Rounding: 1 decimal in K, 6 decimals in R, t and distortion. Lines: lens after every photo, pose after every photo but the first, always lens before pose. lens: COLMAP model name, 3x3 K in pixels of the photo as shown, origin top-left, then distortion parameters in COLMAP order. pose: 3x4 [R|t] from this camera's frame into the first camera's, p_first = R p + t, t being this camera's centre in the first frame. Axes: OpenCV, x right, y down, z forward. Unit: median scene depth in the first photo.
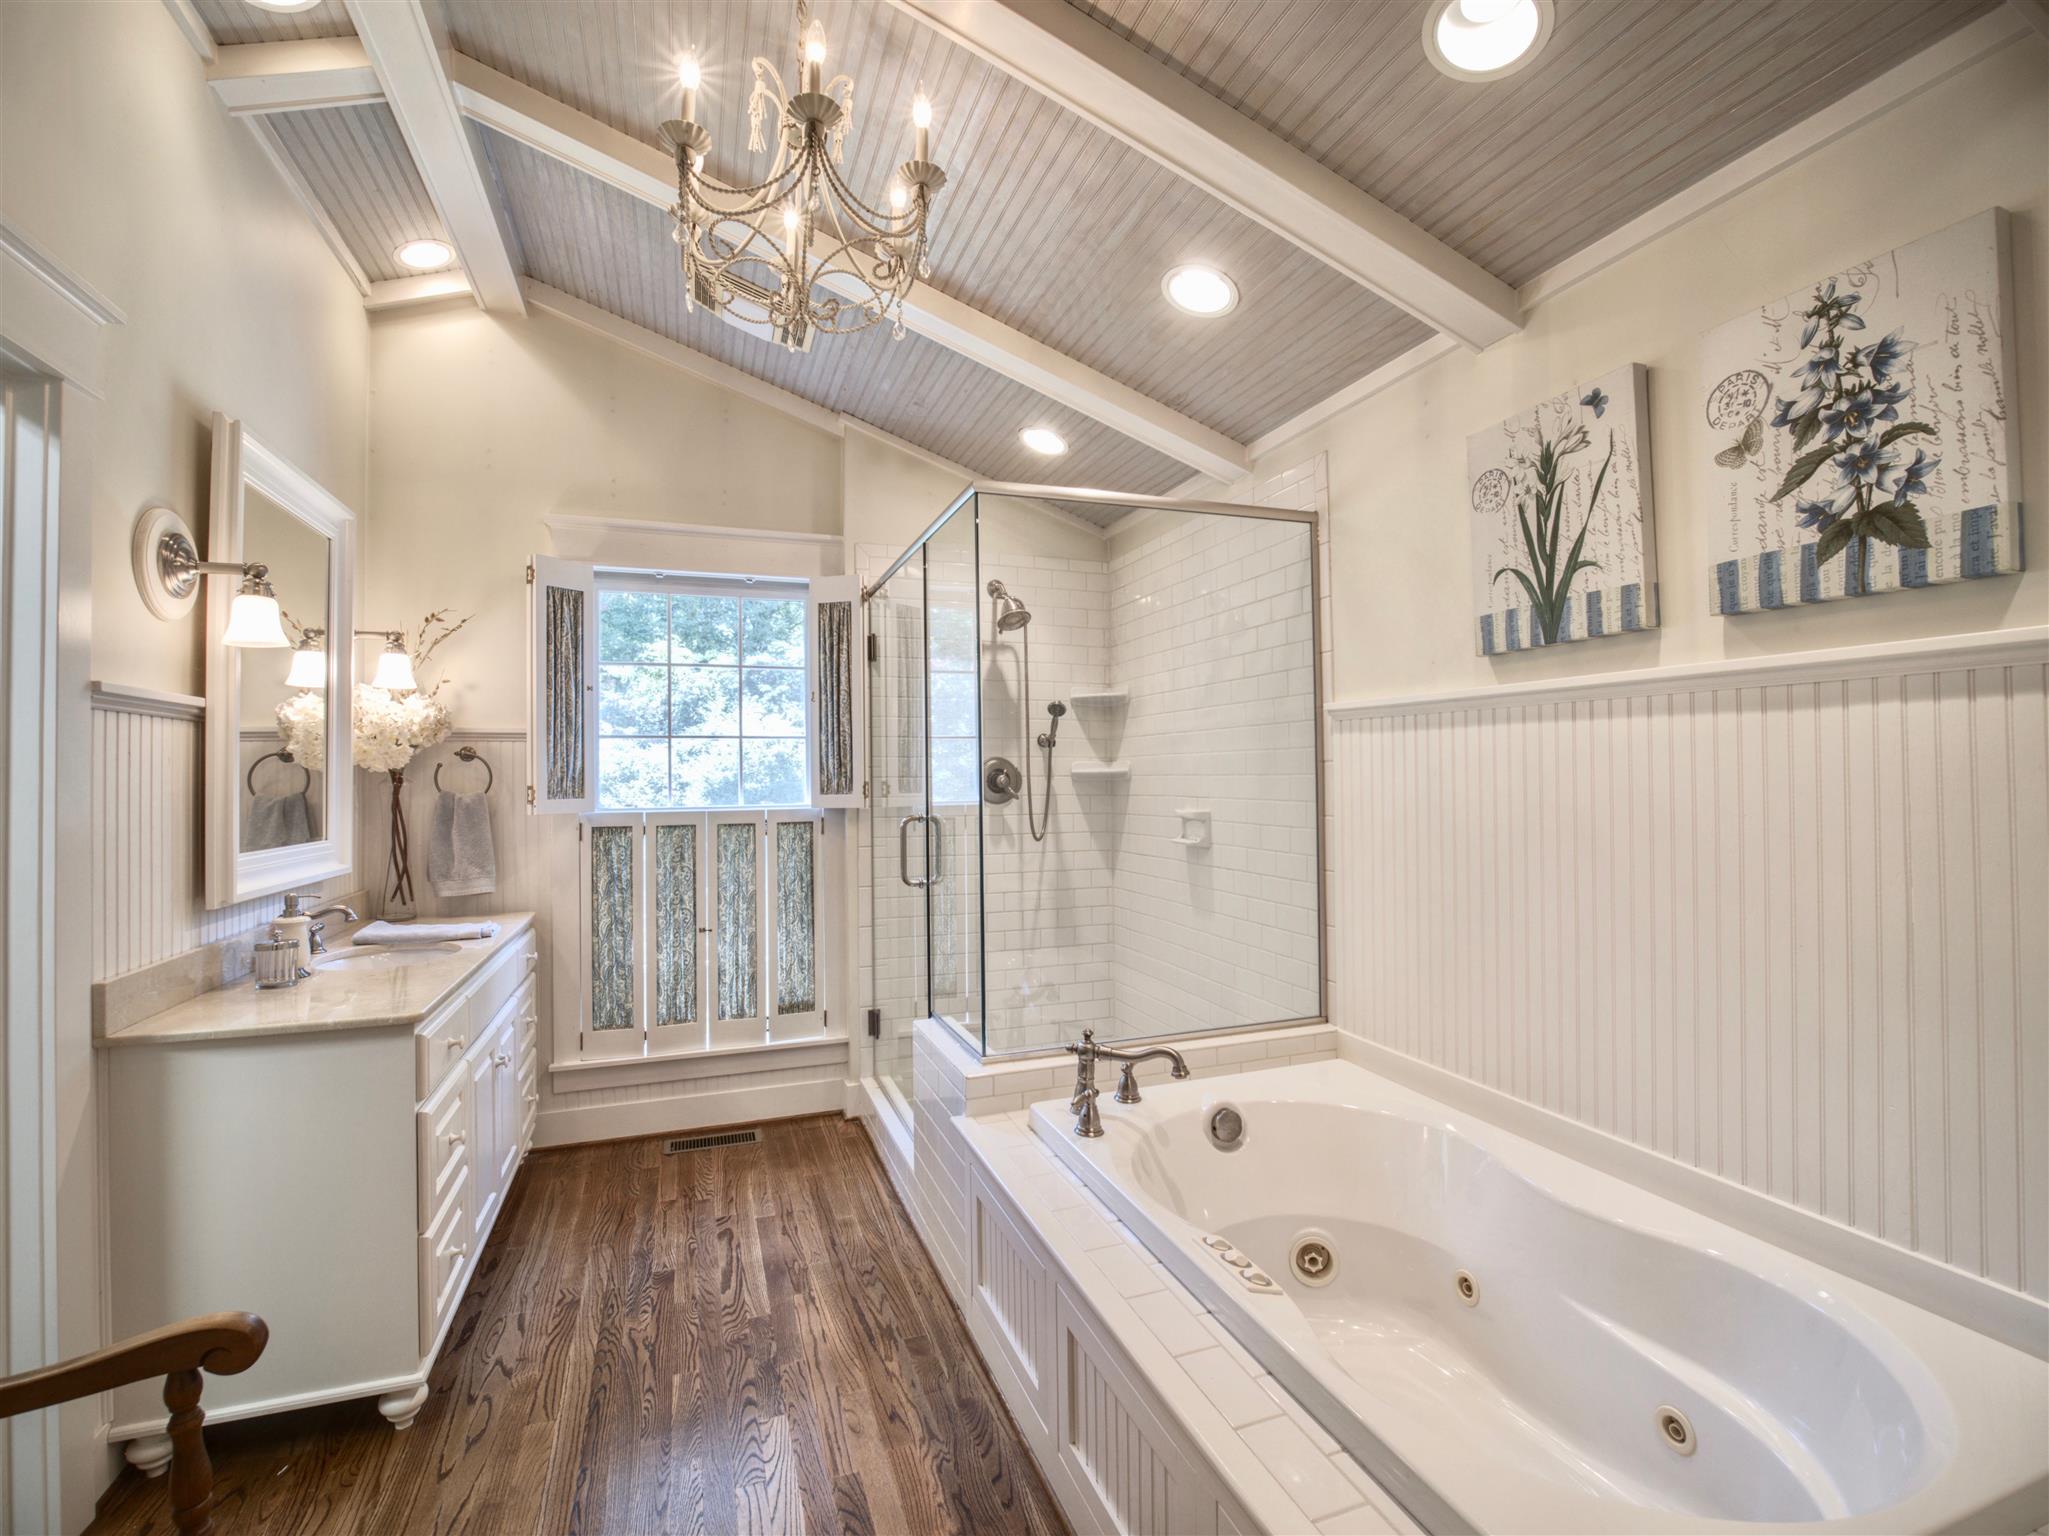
lens RADIAL K [[939.1, 0, 1019.7], [0, 939.1, 764.5], [0, 0, 1]] dist [-0.018000, -0.000800]
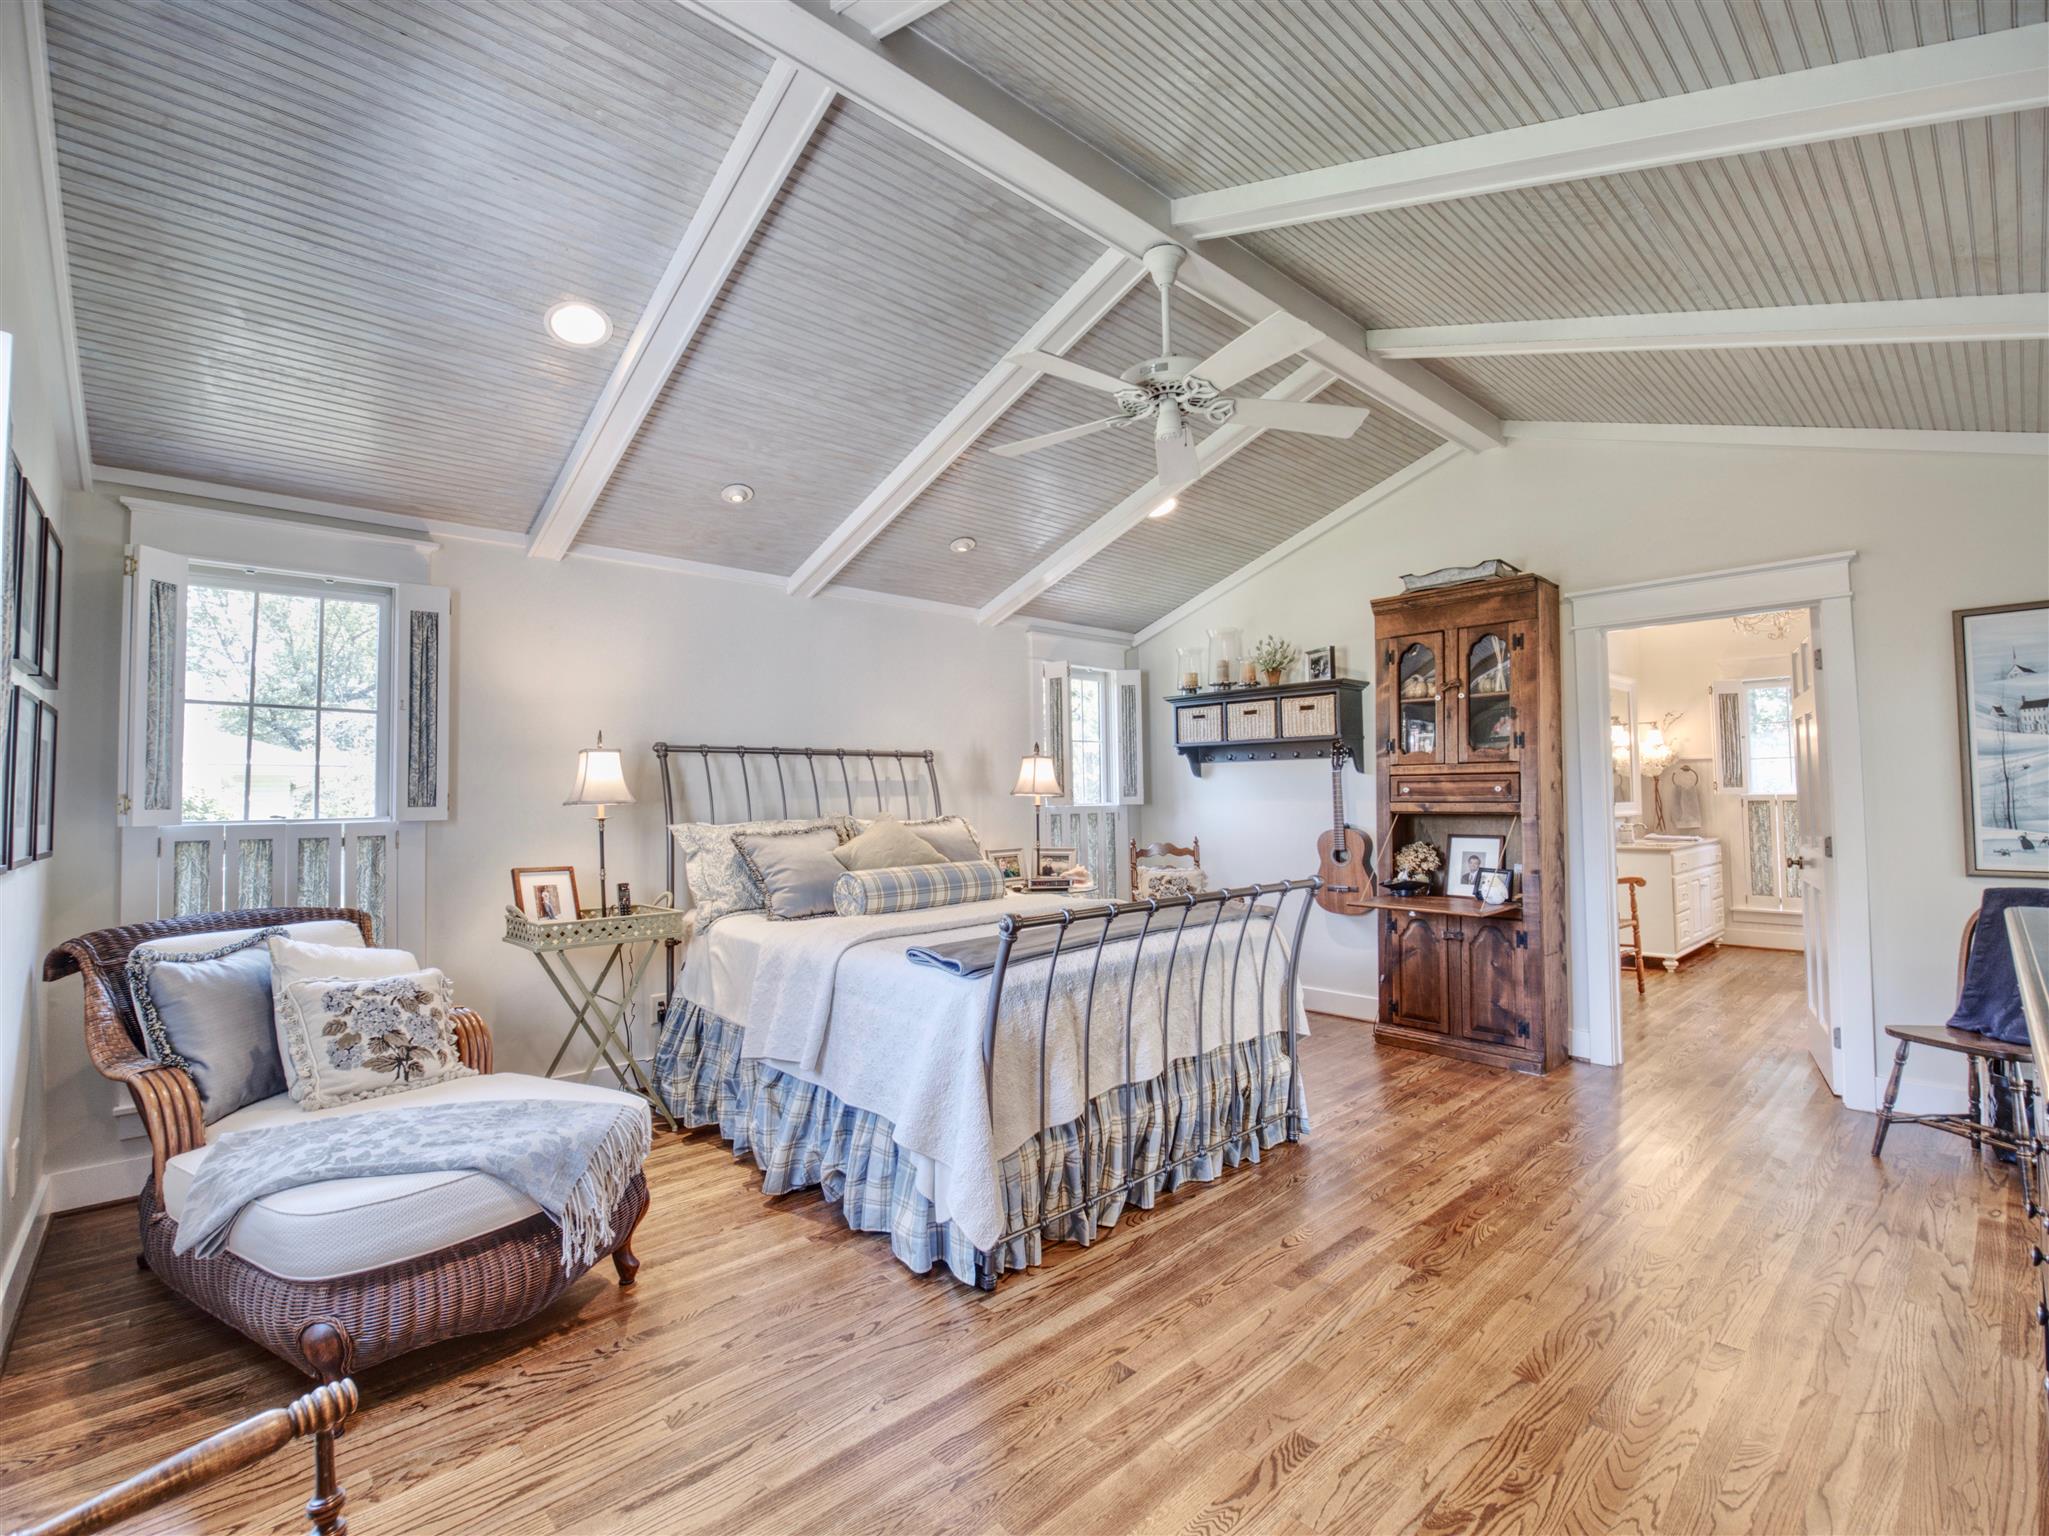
lens RADIAL K [[939.1, 0, 1029.0], [0, 939.1, 756.9], [0, 0, 1]] dist [-0.018000, -0.000800]
pose [[0.387171, -0.037311, -0.921253, 0.921122], [0.025829, 0.999228, -0.029614, -0.013924], [0.921646, -0.012329, 0.387836, -1.426221]]
